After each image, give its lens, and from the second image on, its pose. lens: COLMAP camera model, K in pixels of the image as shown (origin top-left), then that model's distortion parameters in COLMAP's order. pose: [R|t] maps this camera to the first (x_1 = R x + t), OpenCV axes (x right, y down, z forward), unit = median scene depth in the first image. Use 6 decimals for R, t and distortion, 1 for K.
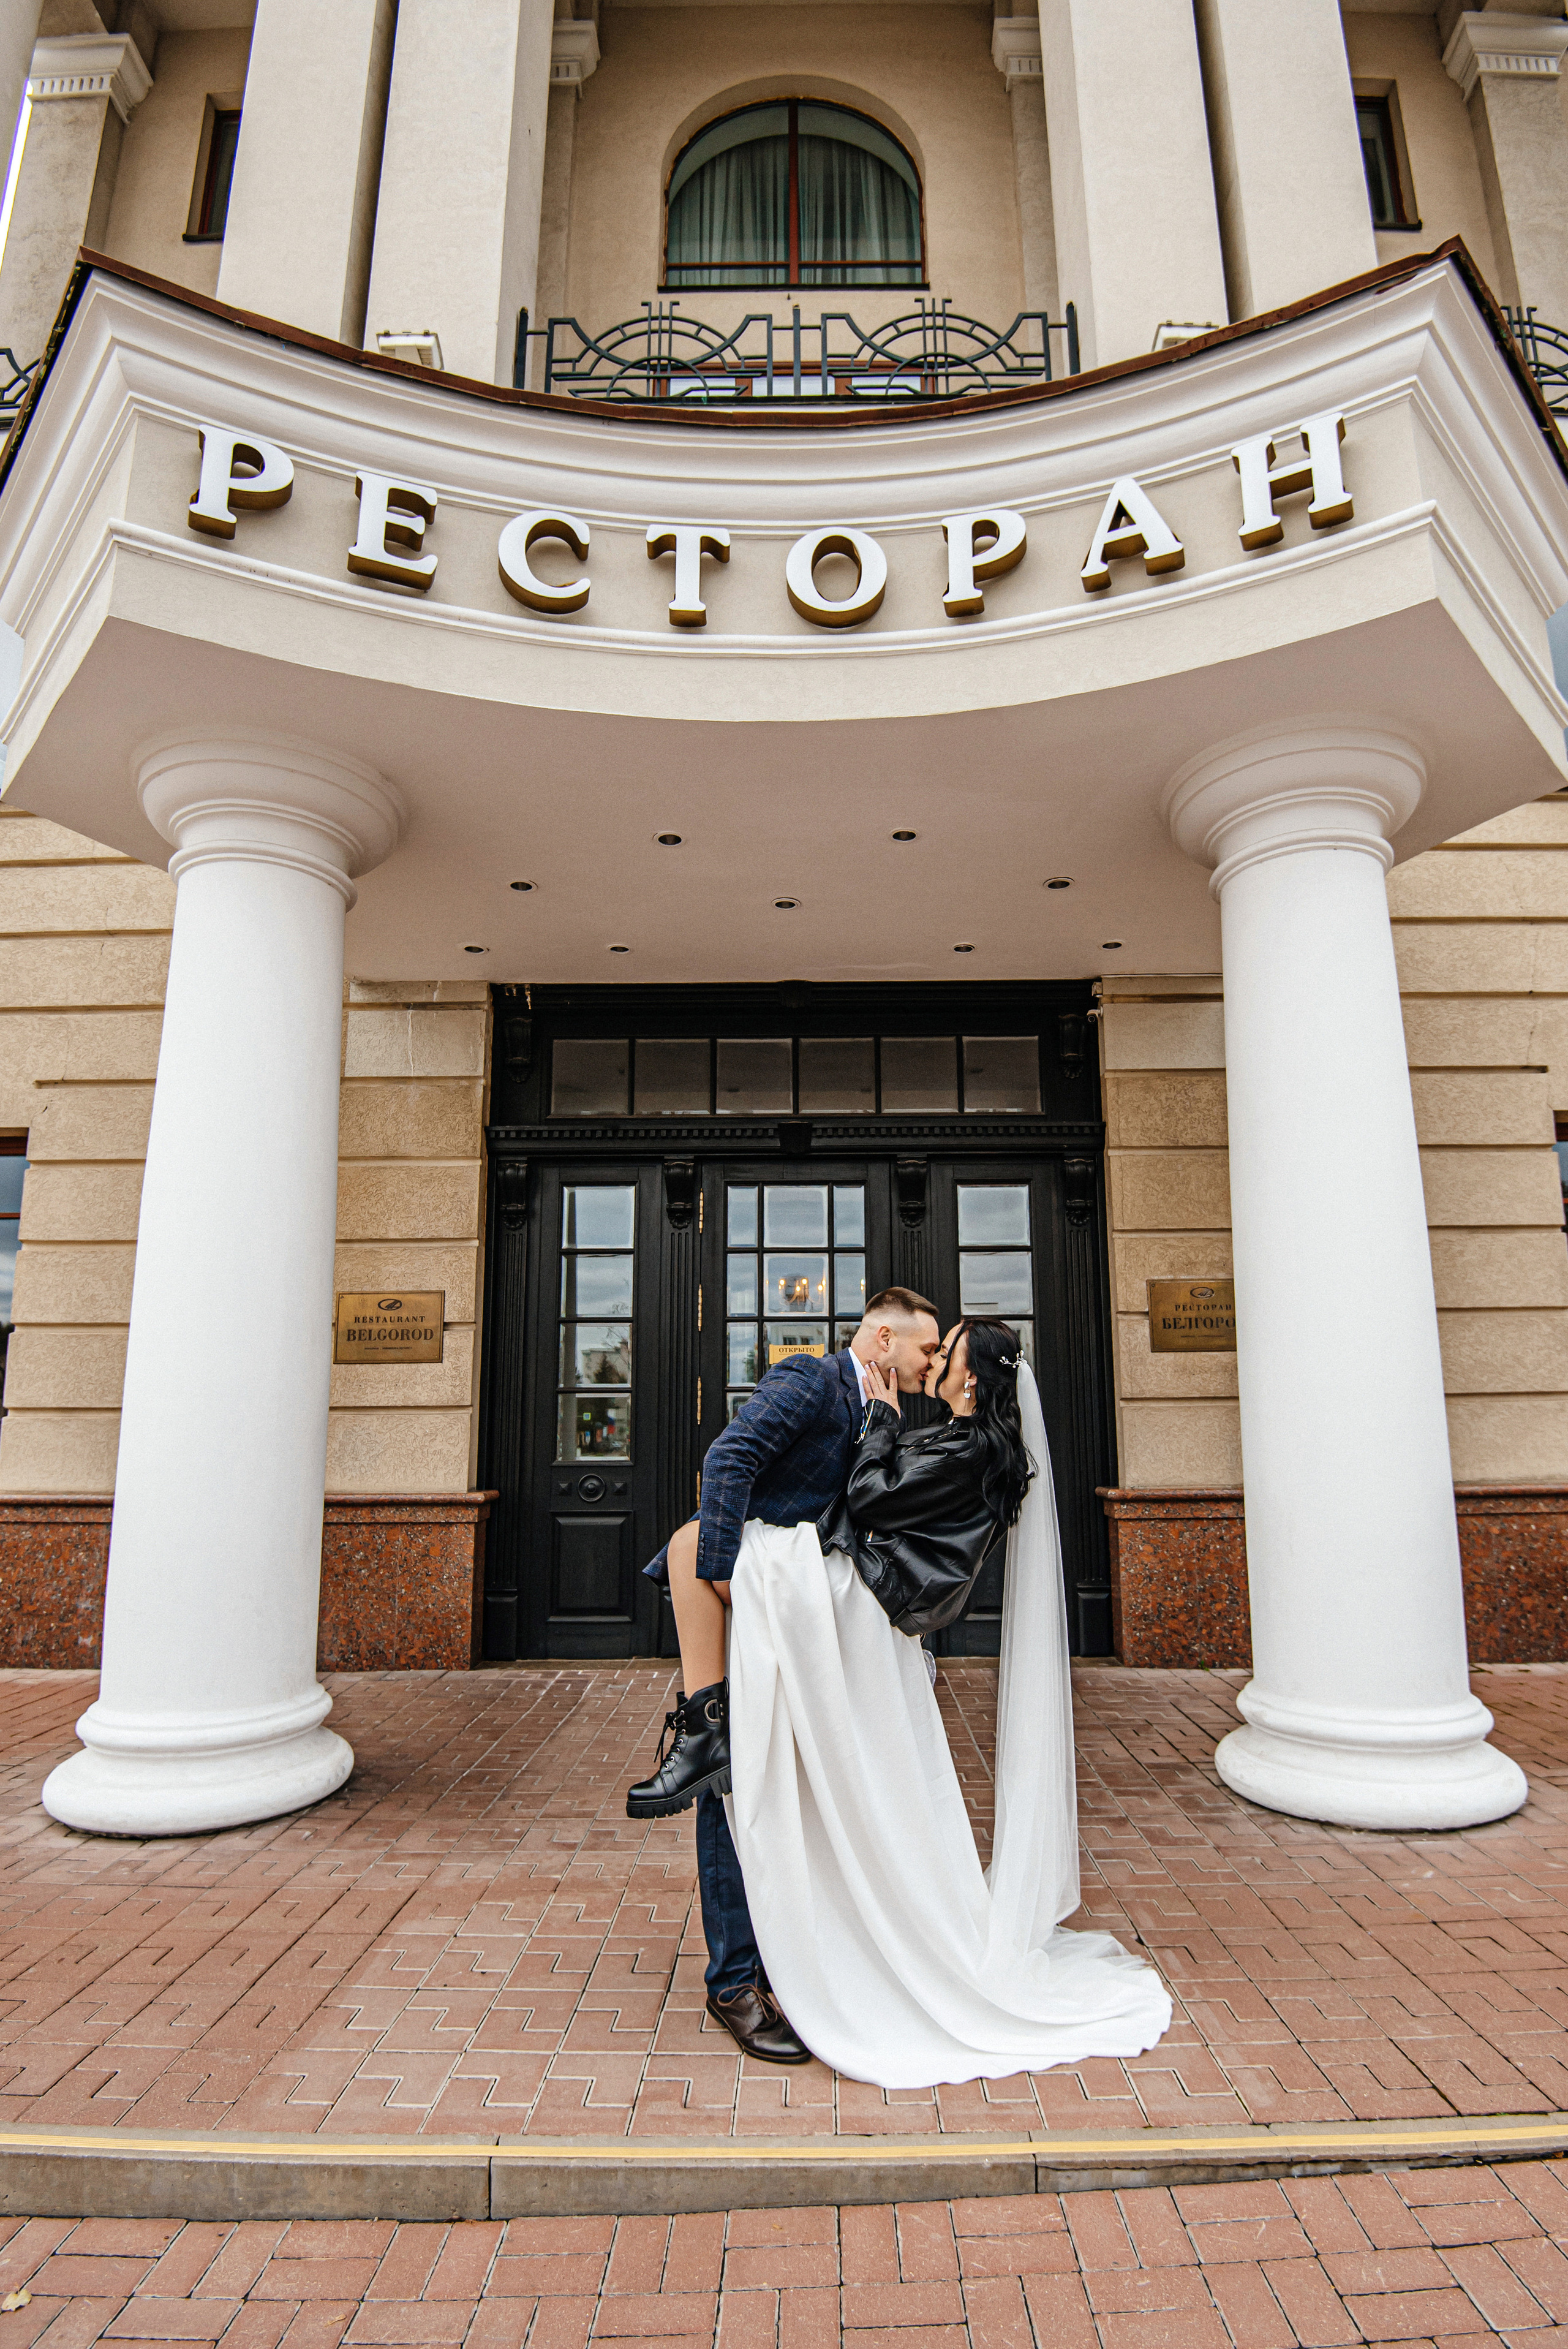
lens RADIAL K [[1117.2, 0, 817.2], [0, 1117.2, 1222.8], [0, 0, 1]] dist [-0.035651, -0.003389]
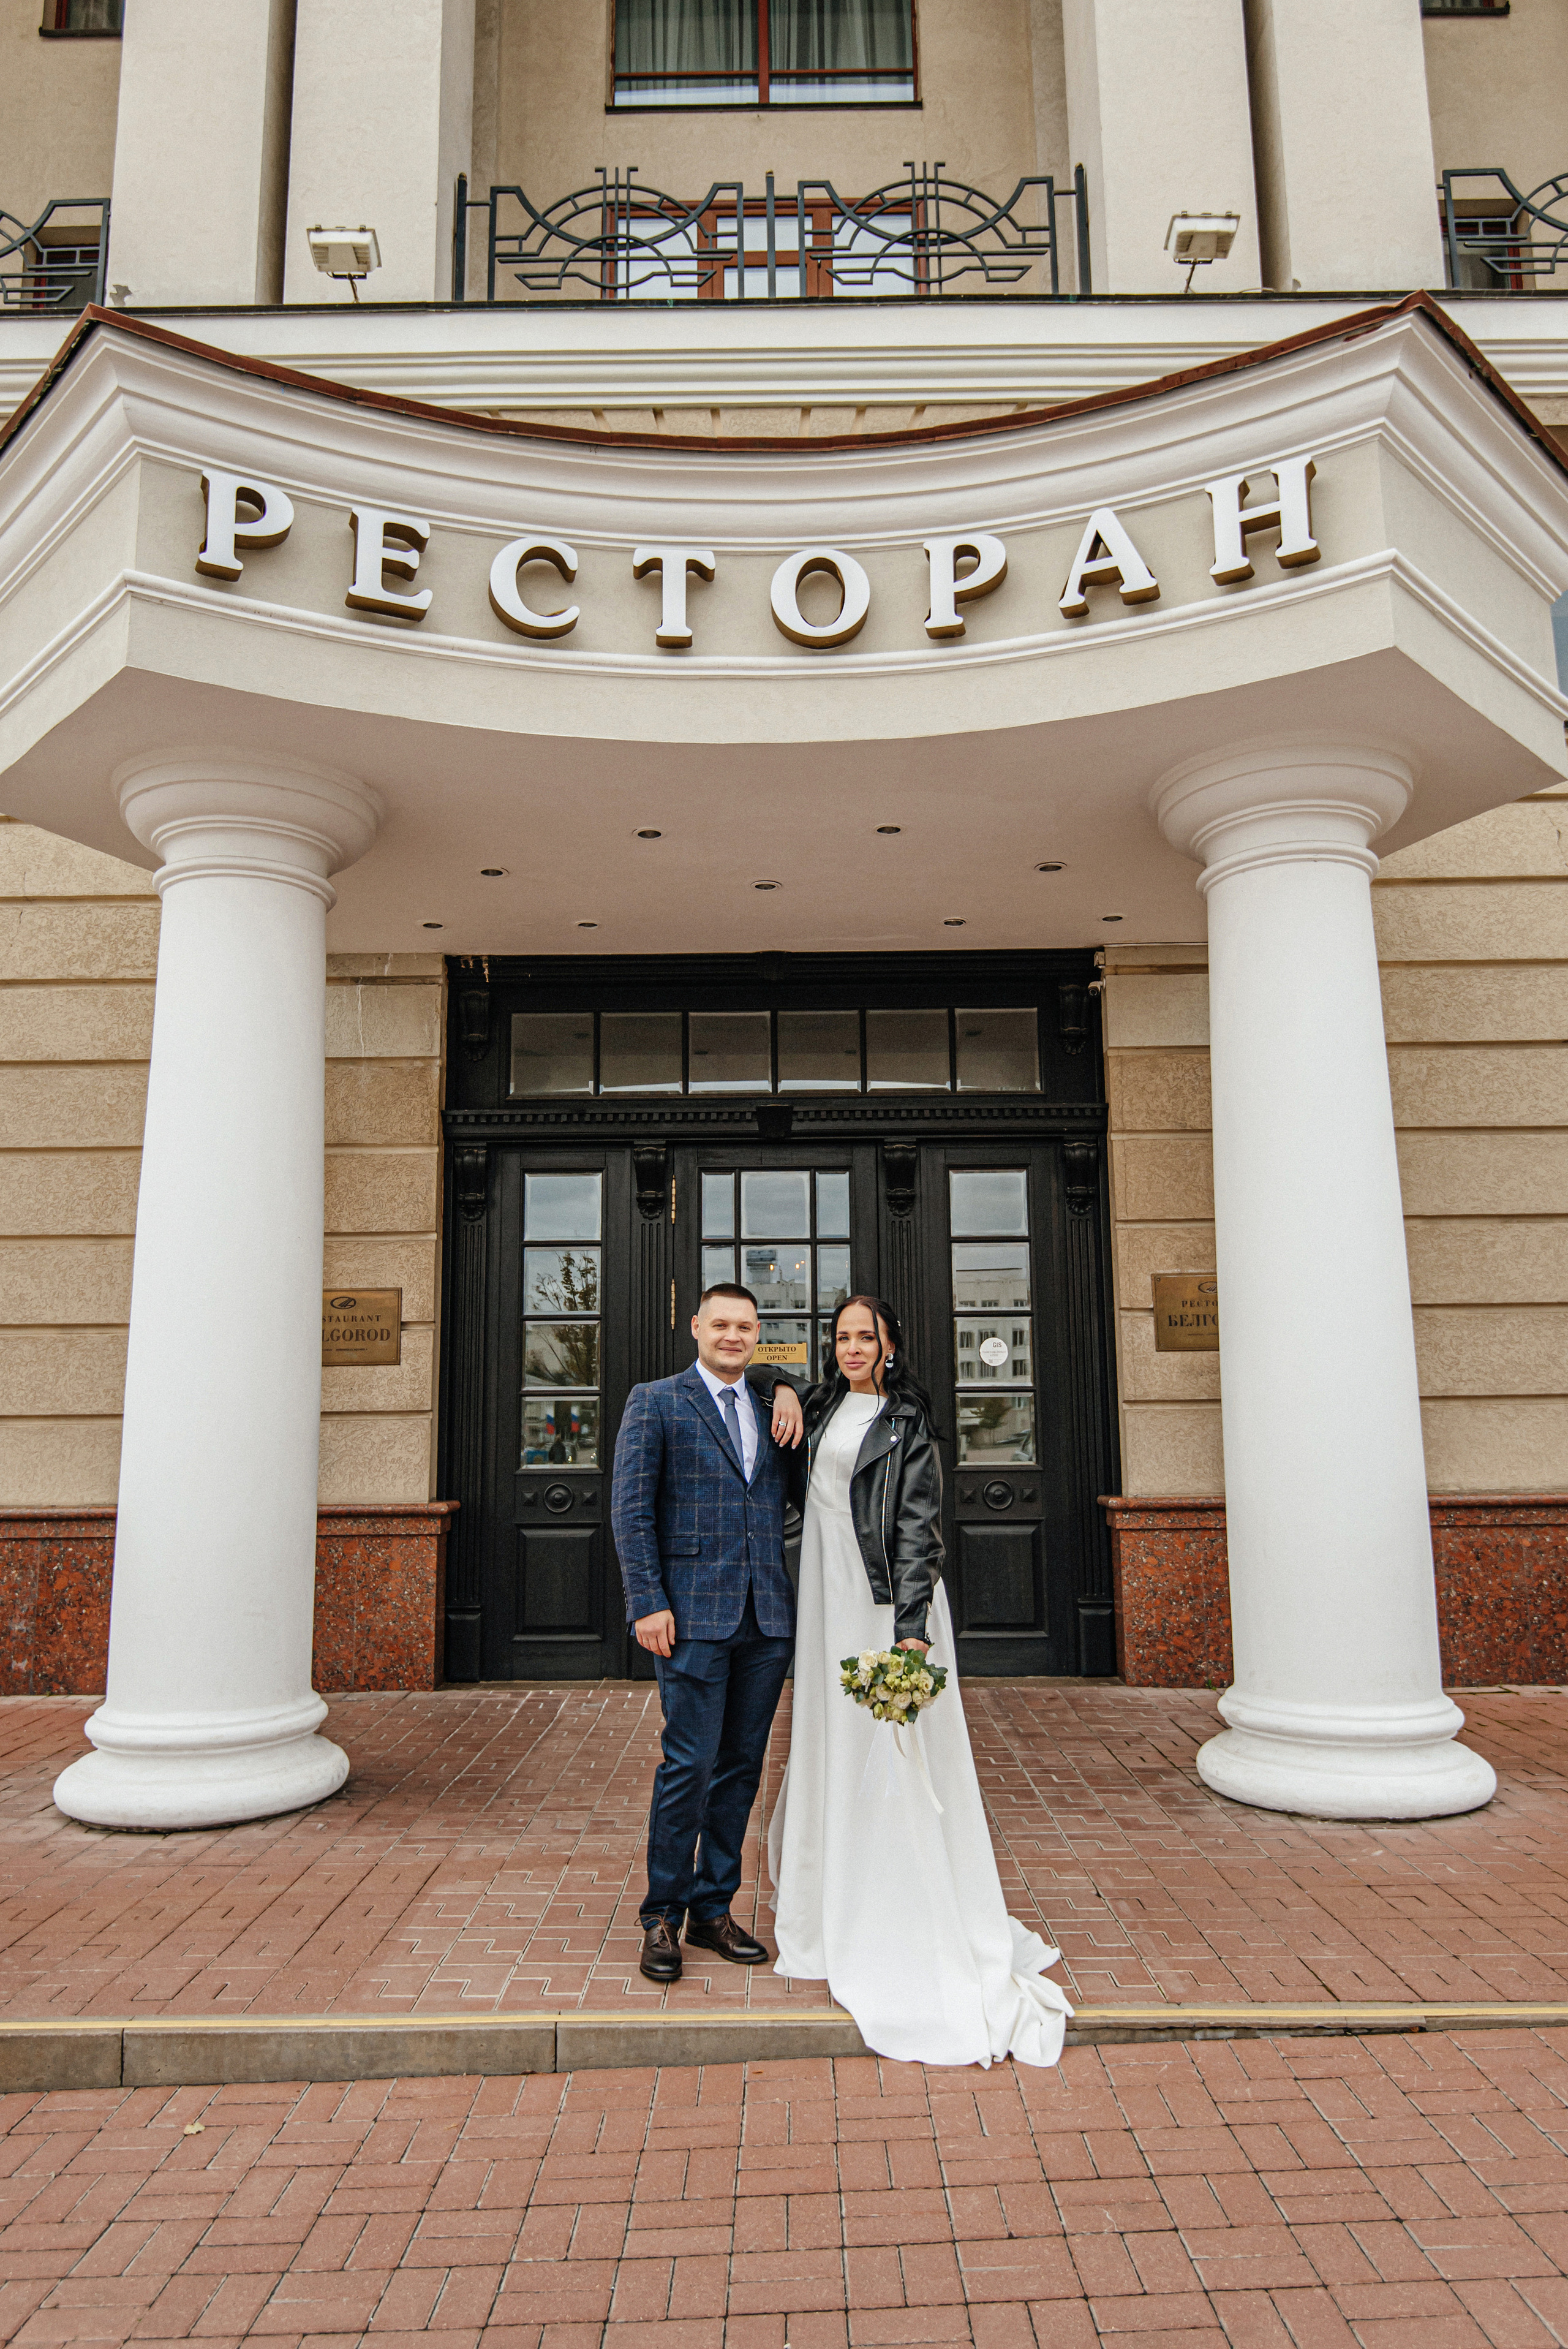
lens RADIAL K [[1469.6, 0, 778.7], [0, 1469.6, 1163.5], [0, 0, 1]] dist [-0.020810, 0.007208]
pose [[0.999980, -0.003542, -0.005270, -0.011811], [0.003563, 0.999986, 0.003996, -0.054272], [0.005256, -0.004015, 0.999978, -0.266985]]
